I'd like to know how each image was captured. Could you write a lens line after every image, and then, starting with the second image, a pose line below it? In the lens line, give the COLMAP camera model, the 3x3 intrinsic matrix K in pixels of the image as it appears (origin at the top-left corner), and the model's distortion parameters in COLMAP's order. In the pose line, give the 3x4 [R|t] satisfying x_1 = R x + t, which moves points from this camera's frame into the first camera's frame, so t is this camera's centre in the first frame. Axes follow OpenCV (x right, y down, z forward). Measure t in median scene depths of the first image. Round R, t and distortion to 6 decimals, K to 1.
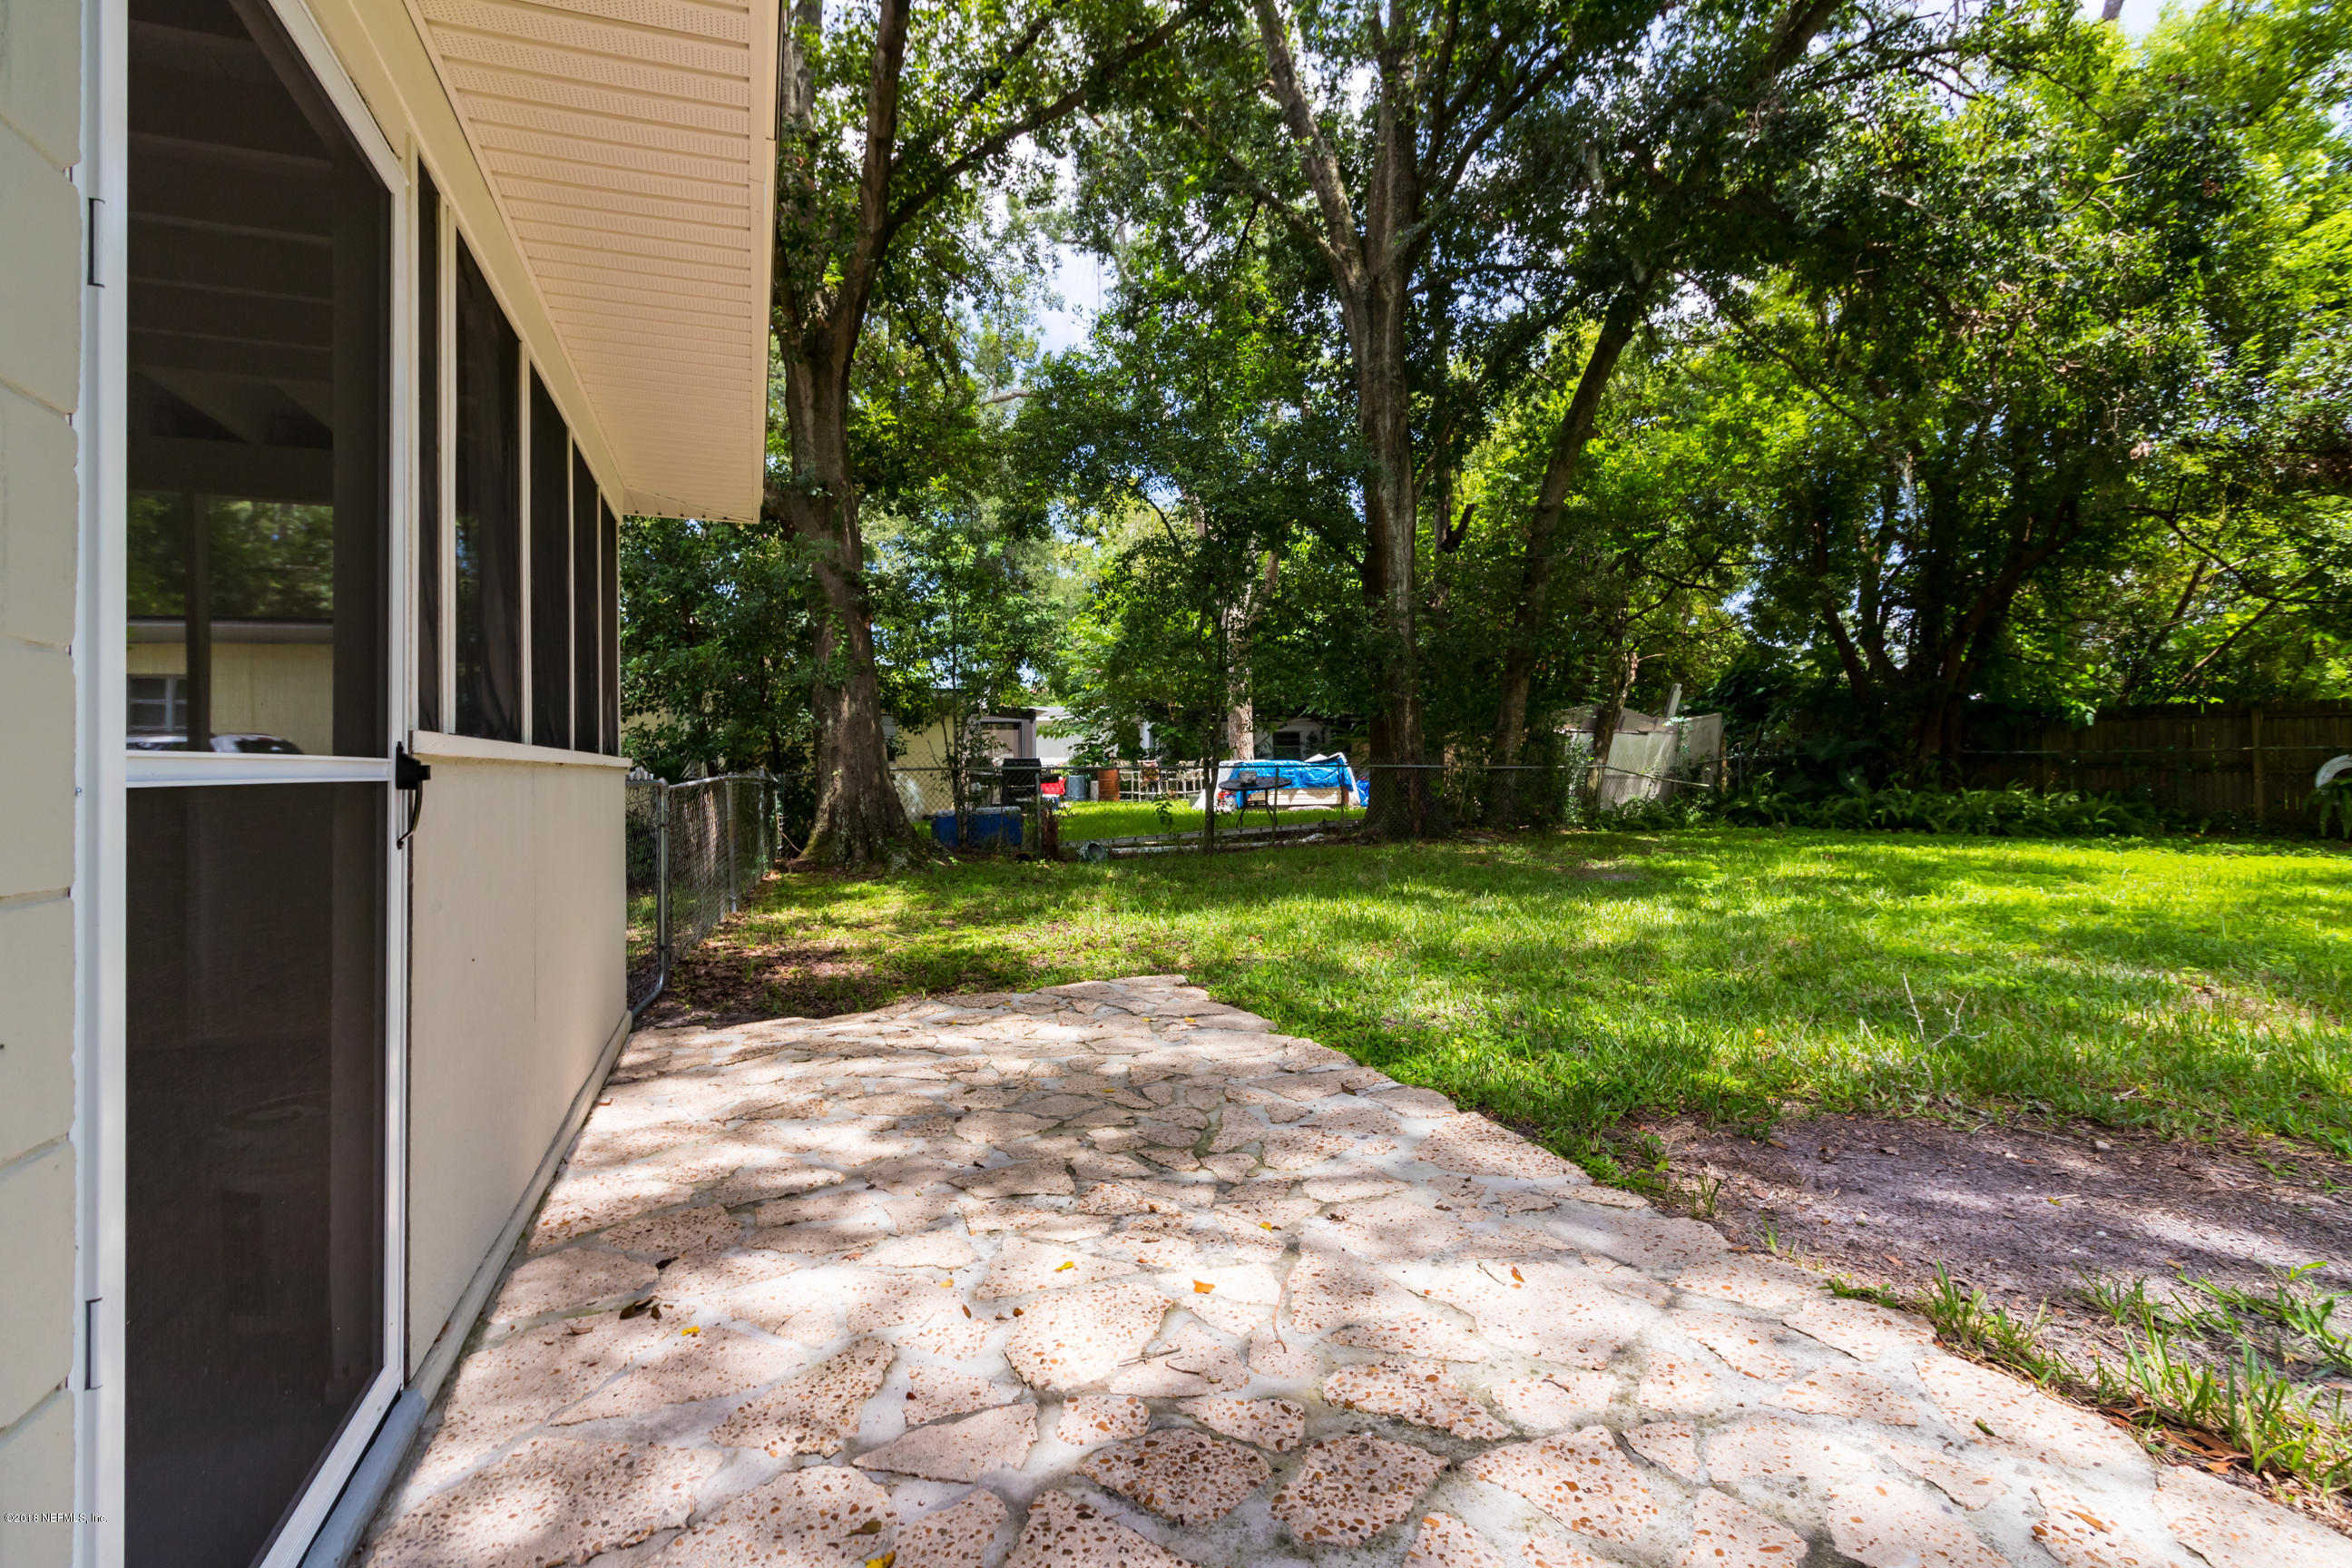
lens RADIAL K [[1111.8, 0, 1145.5], [0, 1111.8, 768.5], [0, 0, 1]] dist [0.002480, 0.000064]
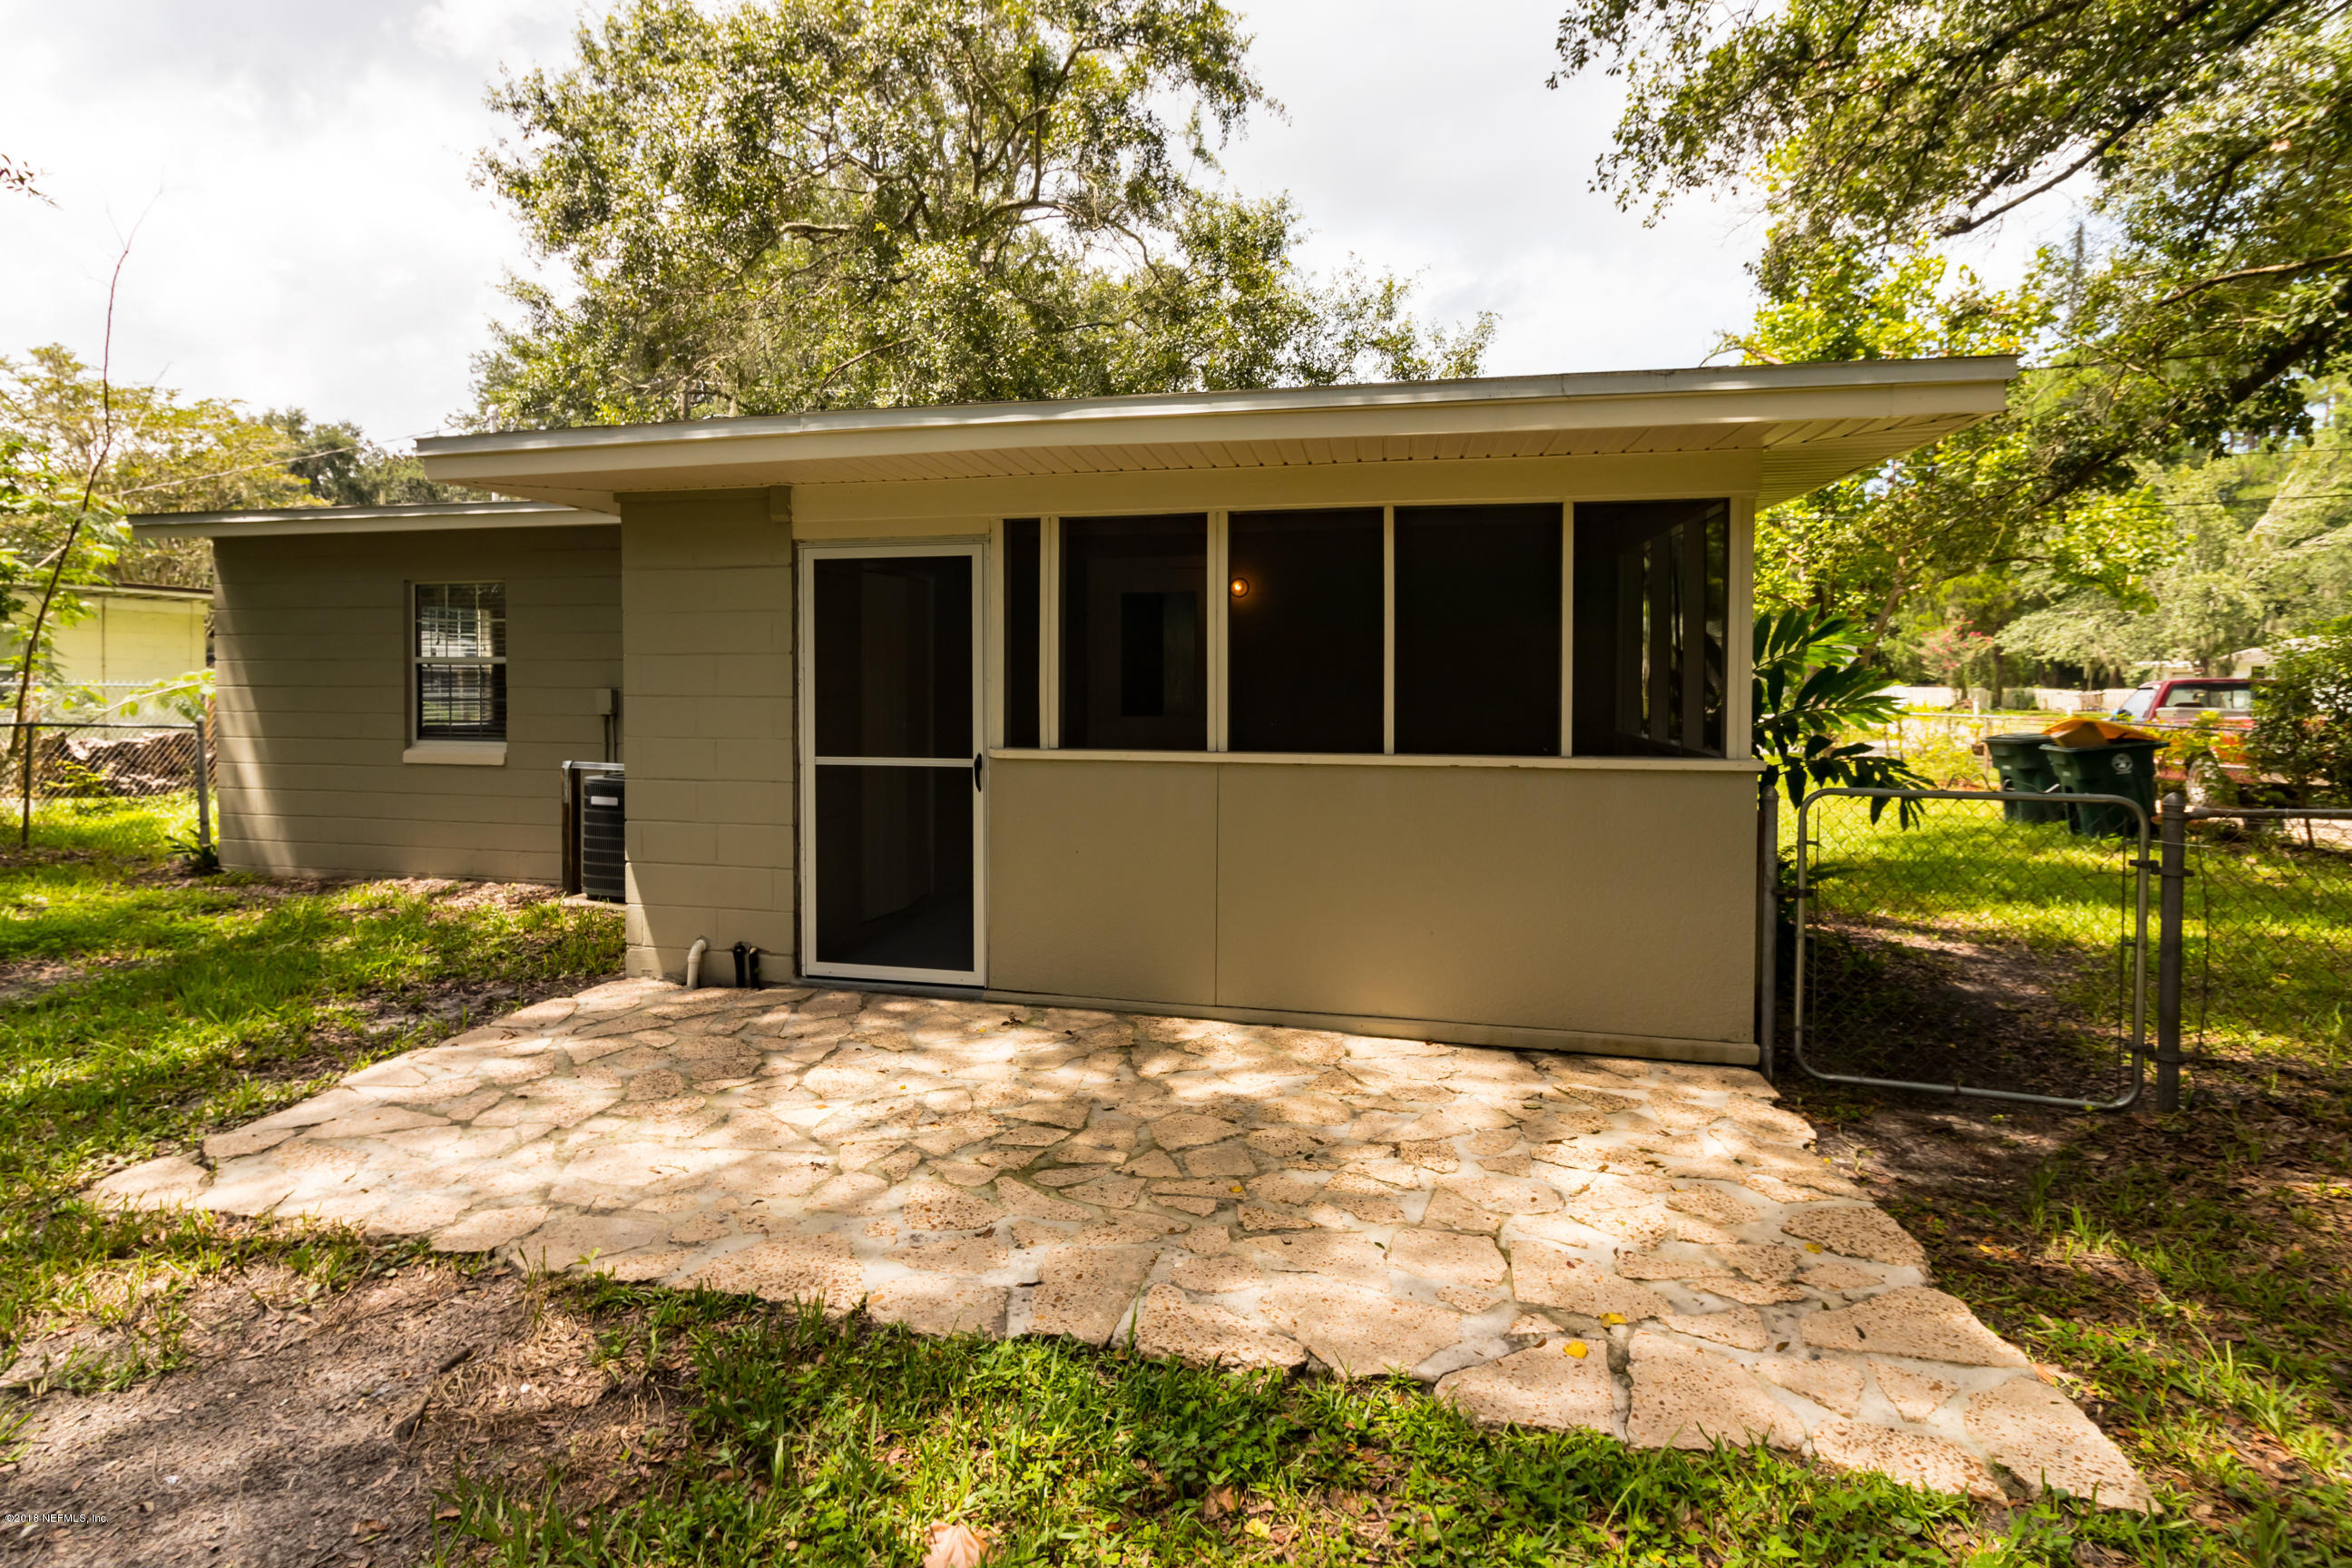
lens RADIAL K [[1129.7, 0, 1112.2], [0, 1129.7, 710.6], [0, 0, 1]] dist [-0.001056, -0.000269]
pose [[-0.545694, 0.031176, -0.837404, 0.985276], [0.000292, 0.999315, 0.037013, -0.151751], [0.837985, 0.019953, -0.545329, 1.848184]]
